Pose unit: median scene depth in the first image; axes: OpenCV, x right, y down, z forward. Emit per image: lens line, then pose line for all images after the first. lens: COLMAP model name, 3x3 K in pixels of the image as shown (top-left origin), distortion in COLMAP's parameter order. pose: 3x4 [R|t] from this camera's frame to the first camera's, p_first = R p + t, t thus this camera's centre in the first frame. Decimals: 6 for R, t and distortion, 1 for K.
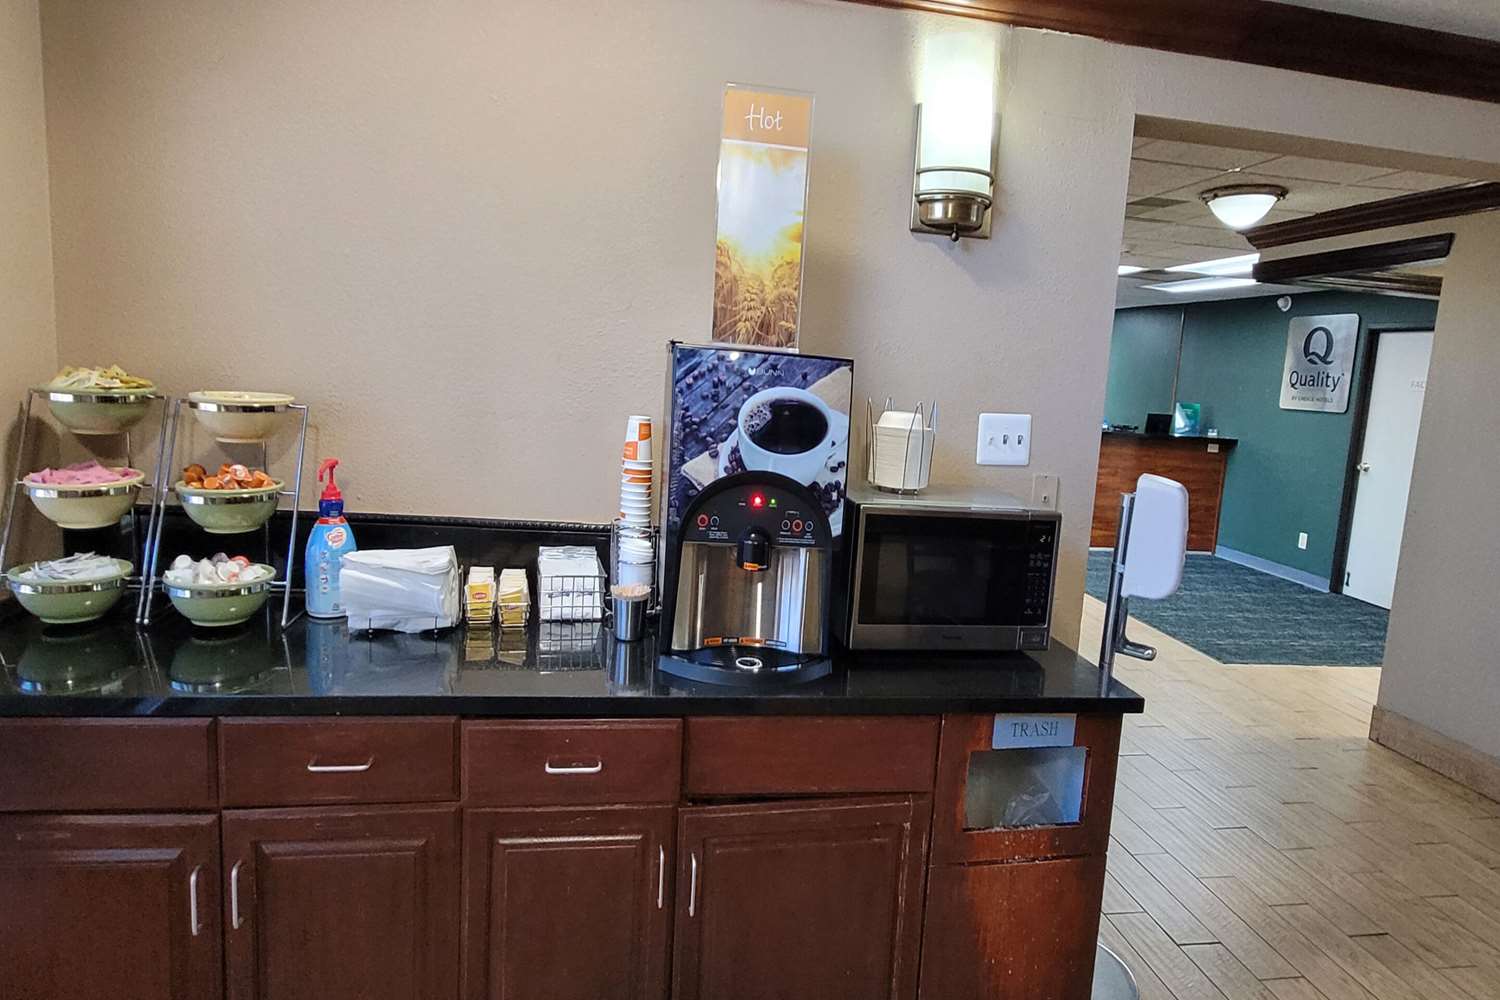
lens RADIAL K [[846.7, 0, 743.9], [0, 846.7, 421.0], [0, 0, 1]] dist [0.035401, -0.000336]
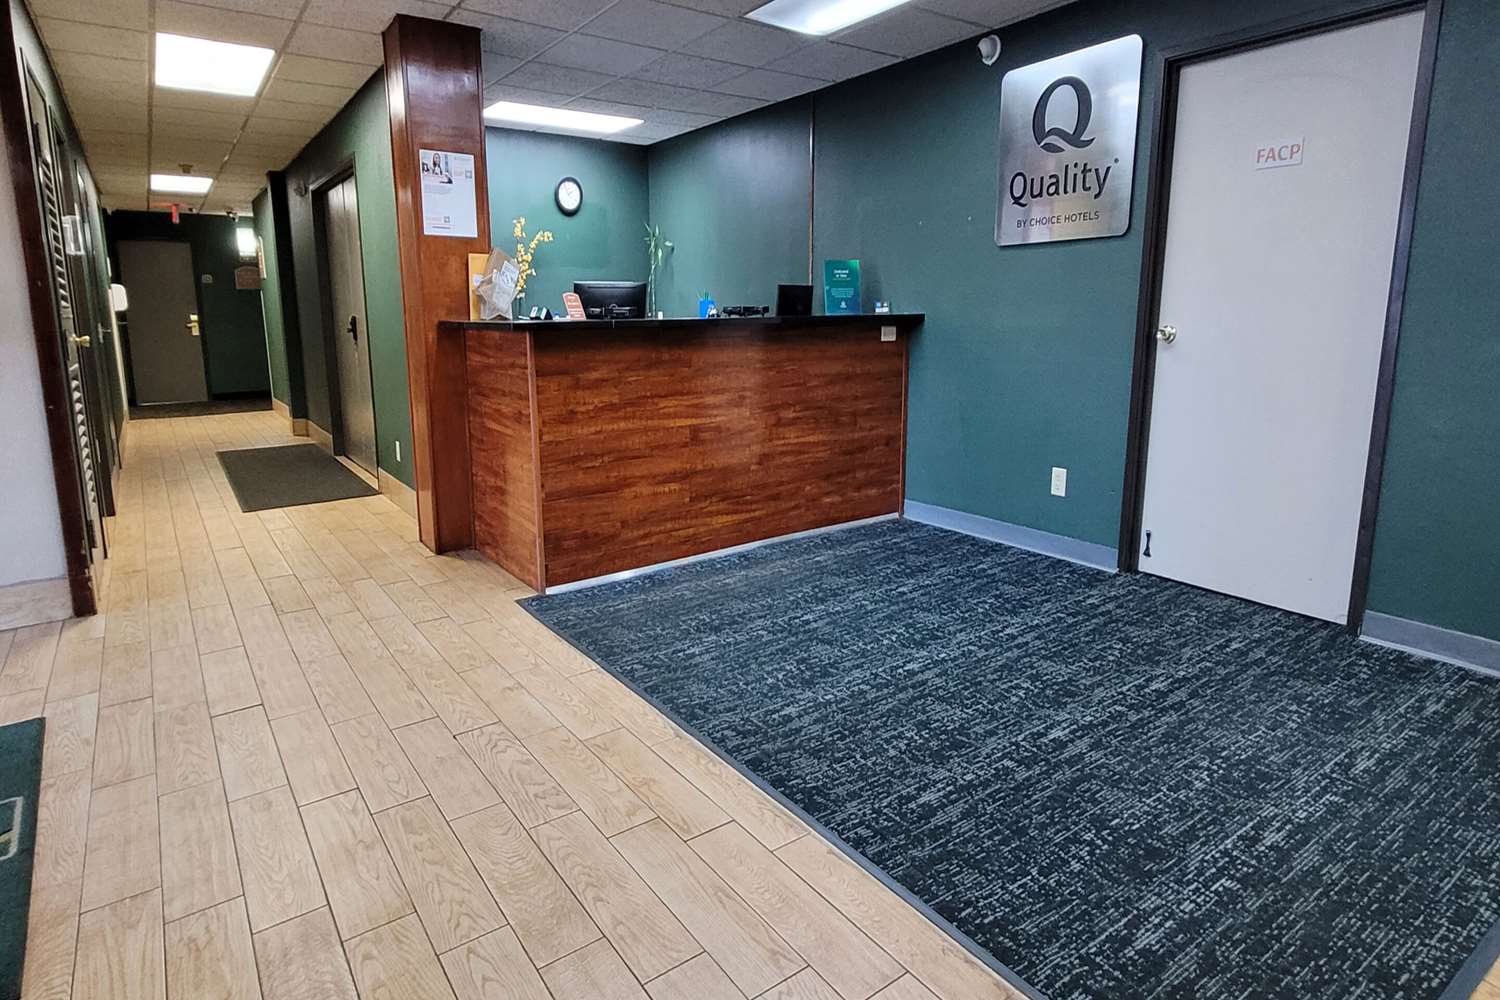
lens RADIAL K [[852.1, 0, 758.7], [0, 852.1, 451.6], [0, 0, 1]] dist [0.015514, 0.000702]
pose [[0.884127, -0.155617, 0.440570, 0.256675], [0.102774, 0.984585, 0.141528, 0.024134], [-0.455803, -0.079849, 0.886492, 0.644854]]
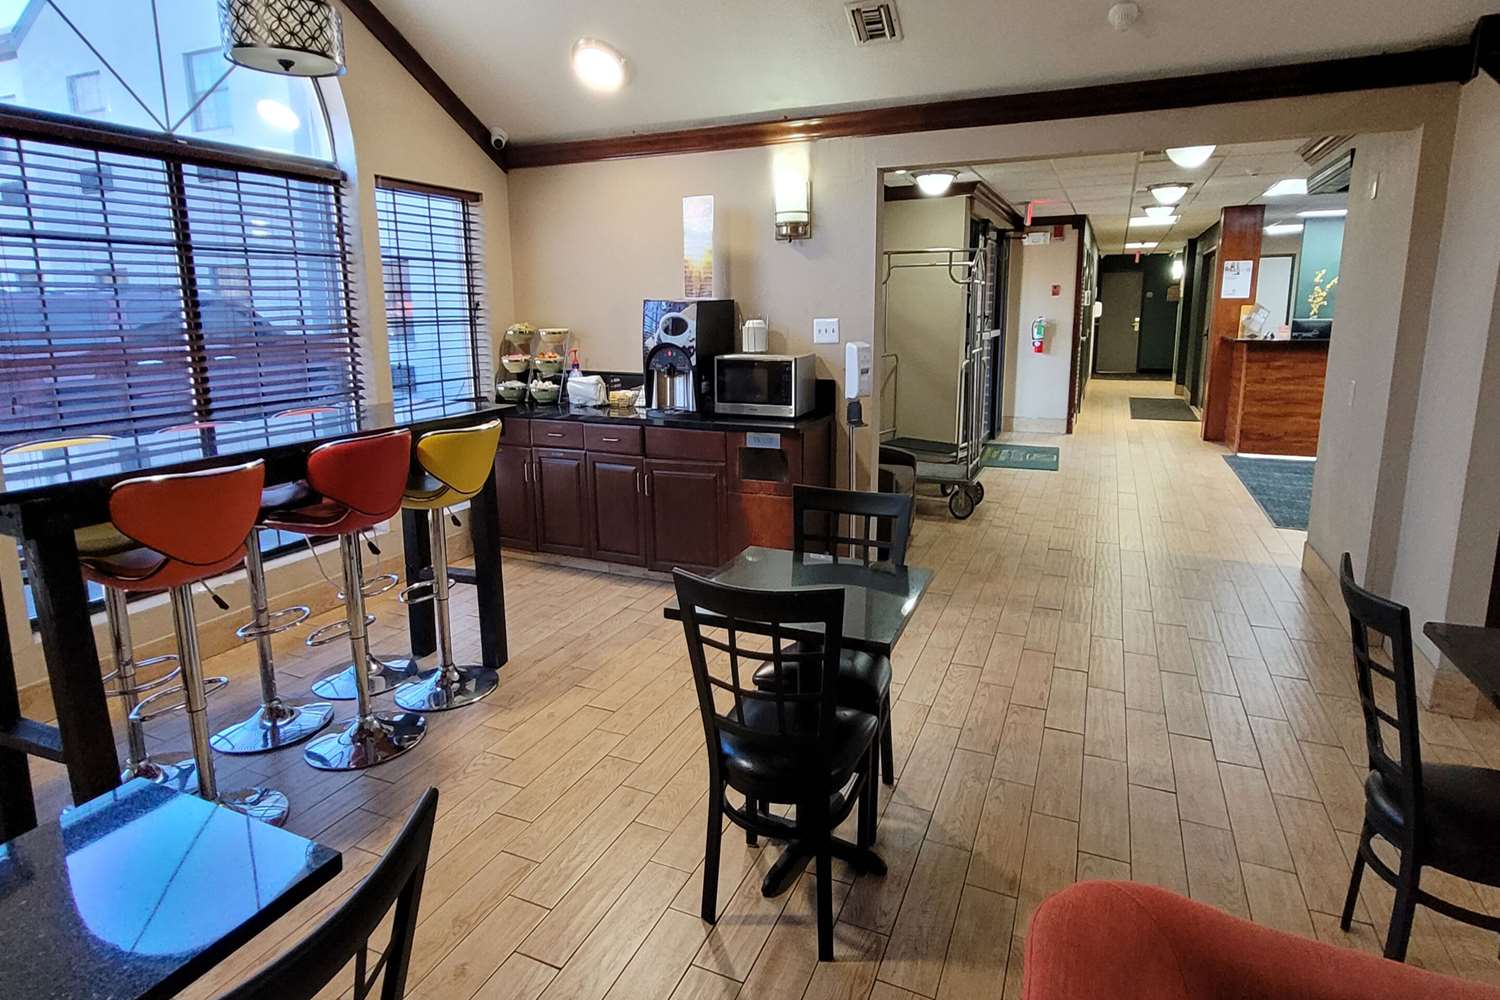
lens RADIAL K [[786.9, 0, 751.9], [0, 786.9, 424.5], [0, 0, 1]] dist [0.003261, 0.000242]
pose [[0.844801, 0.003445, -0.535069, 0.390062], [0.031011, 0.997983, 0.055387, 0.045570], [0.534181, -0.063384, 0.842991, -0.254736]]
